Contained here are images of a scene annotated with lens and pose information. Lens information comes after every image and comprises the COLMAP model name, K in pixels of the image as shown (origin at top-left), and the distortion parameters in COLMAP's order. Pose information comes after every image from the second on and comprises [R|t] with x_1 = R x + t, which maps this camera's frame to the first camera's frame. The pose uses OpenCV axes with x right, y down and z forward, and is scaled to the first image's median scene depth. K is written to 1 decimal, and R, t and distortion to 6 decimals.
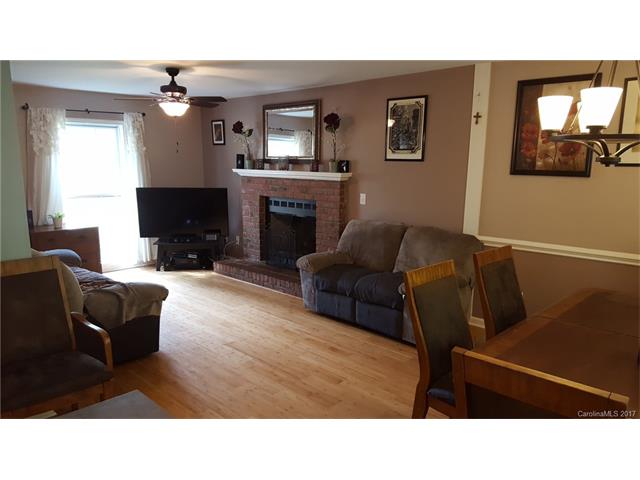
lens RADIAL K [[480.3, 0, 318.2], [0, 480.3, 242.3], [0, 0, 1]] dist [0.080928, -0.101311]
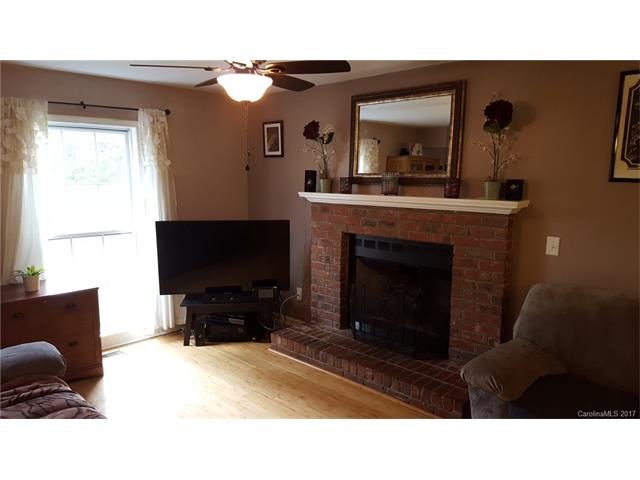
lens RADIAL K [[480.3, 0, 322.9], [0, 480.3, 238.5], [0, 0, 1]] dist [0.080928, -0.101311]
pose [[0.999937, -0.003989, 0.010525, -0.158879], [0.004375, 0.999308, -0.036950, -0.065820], [-0.010371, 0.036994, 0.999262, 0.348685]]
